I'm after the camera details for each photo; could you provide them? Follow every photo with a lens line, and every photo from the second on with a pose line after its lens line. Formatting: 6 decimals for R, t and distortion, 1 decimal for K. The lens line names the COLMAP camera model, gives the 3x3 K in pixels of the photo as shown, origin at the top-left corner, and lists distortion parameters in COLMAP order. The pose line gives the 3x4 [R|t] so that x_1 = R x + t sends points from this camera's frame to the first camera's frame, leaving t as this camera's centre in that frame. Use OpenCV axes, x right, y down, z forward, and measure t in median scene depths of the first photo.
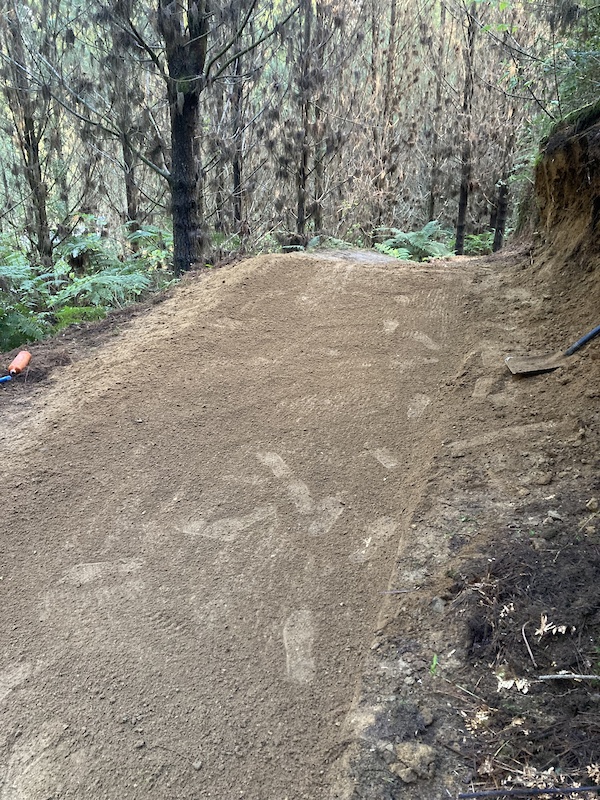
lens RADIAL K [[644.9, 0, 300.0], [0, 644.9, 400.0], [0, 0, 1]] dist [0.003620, -0.000866]
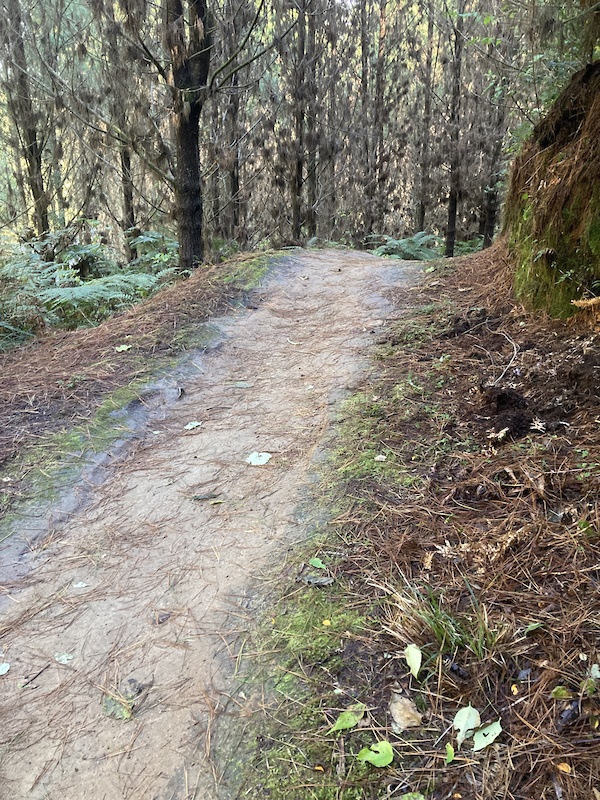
lens RADIAL K [[645.2, 0, 300.0], [0, 645.2, 400.0], [0, 0, 1]] dist [-0.001078, -0.002666]
pose [[0.999876, -0.010331, 0.011853, -0.008110], [0.010534, 0.999796, -0.017205, 0.017510], [-0.011673, 0.017327, 0.999782, -0.027911]]
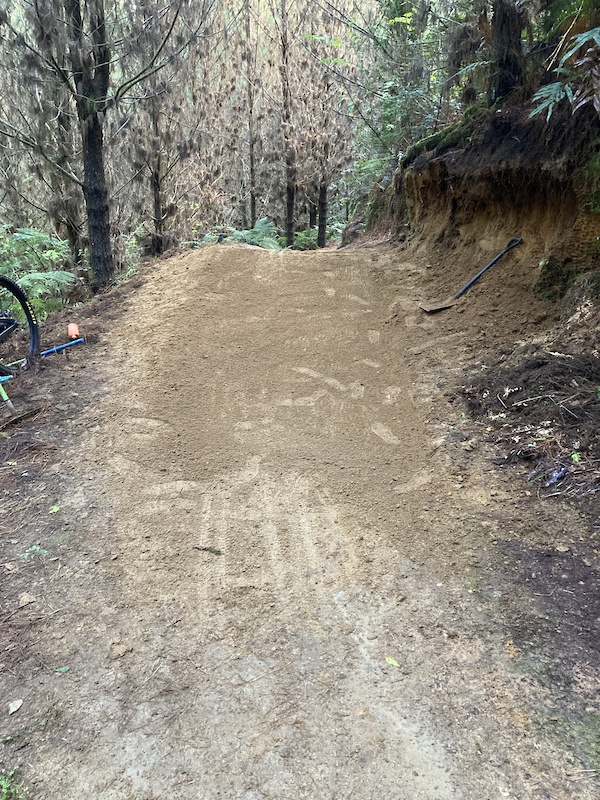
lens RADIAL K [[658.6, 0, 300.0], [0, 658.6, 400.0], [0, 0, 1]] dist [0.065069, -0.164667]
pose [[0.954804, -0.096208, 0.281237, -0.117493], [0.098079, 0.995151, 0.007448, 0.034901], [-0.280590, 0.020472, 0.959610, -0.124434]]
